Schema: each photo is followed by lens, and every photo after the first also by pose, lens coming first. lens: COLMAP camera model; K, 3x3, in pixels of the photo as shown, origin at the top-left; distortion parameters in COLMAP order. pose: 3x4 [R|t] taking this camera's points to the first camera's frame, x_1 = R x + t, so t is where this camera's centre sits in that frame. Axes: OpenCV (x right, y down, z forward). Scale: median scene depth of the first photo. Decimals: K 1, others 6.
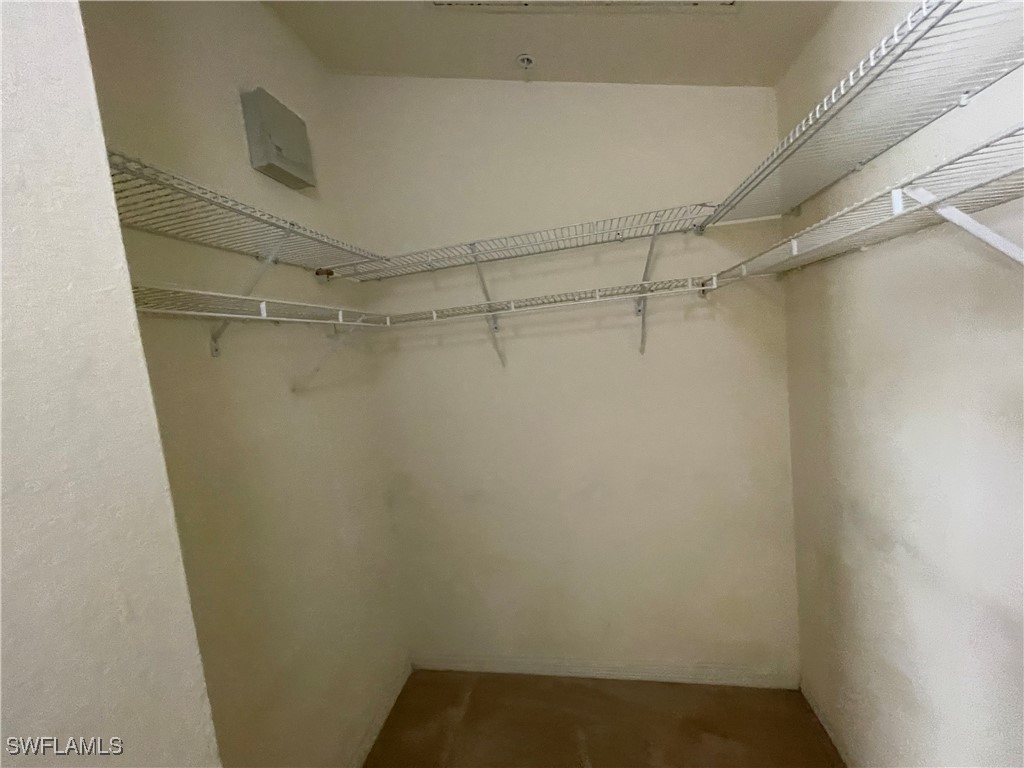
lens RADIAL K [[412.7, 0, 508.4], [0, 412.7, 386.1], [0, 0, 1]] dist [-0.003471, 0.000037]
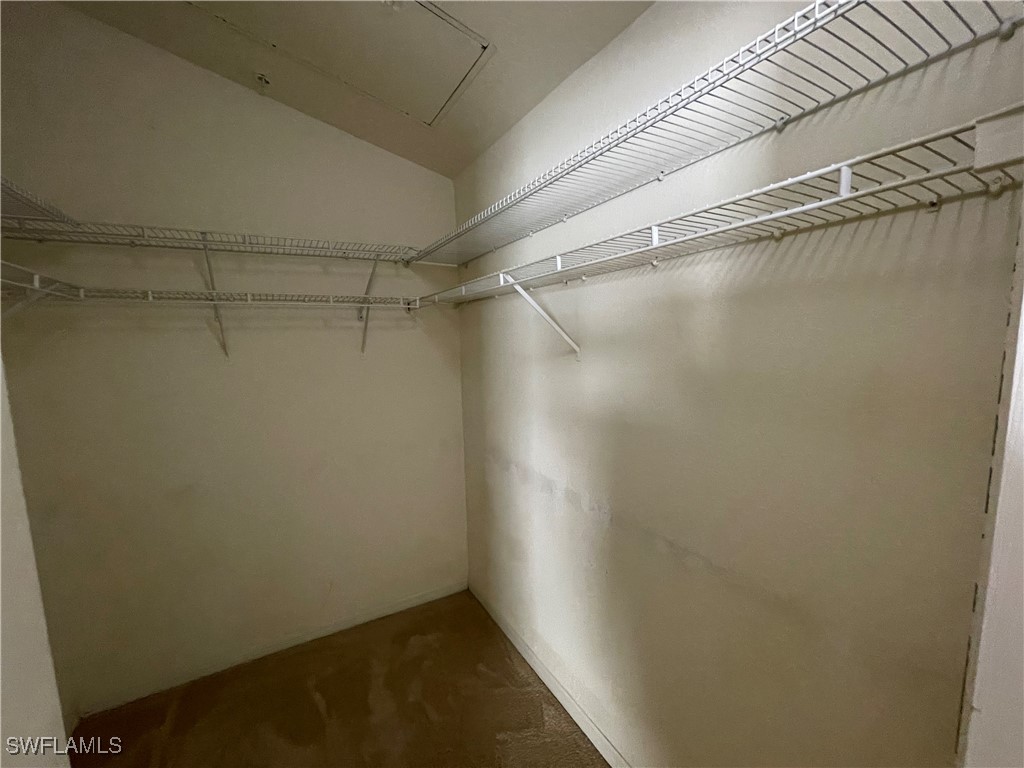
lens RADIAL K [[412.7, 0, 508.4], [0, 412.7, 386.1], [0, 0, 1]] dist [-0.003471, 0.000037]
pose [[0.758945, 0.014212, 0.651000, -0.164975], [0.005642, 0.999581, -0.028398, 0.067572], [-0.651130, 0.025226, 0.758547, -0.248202]]
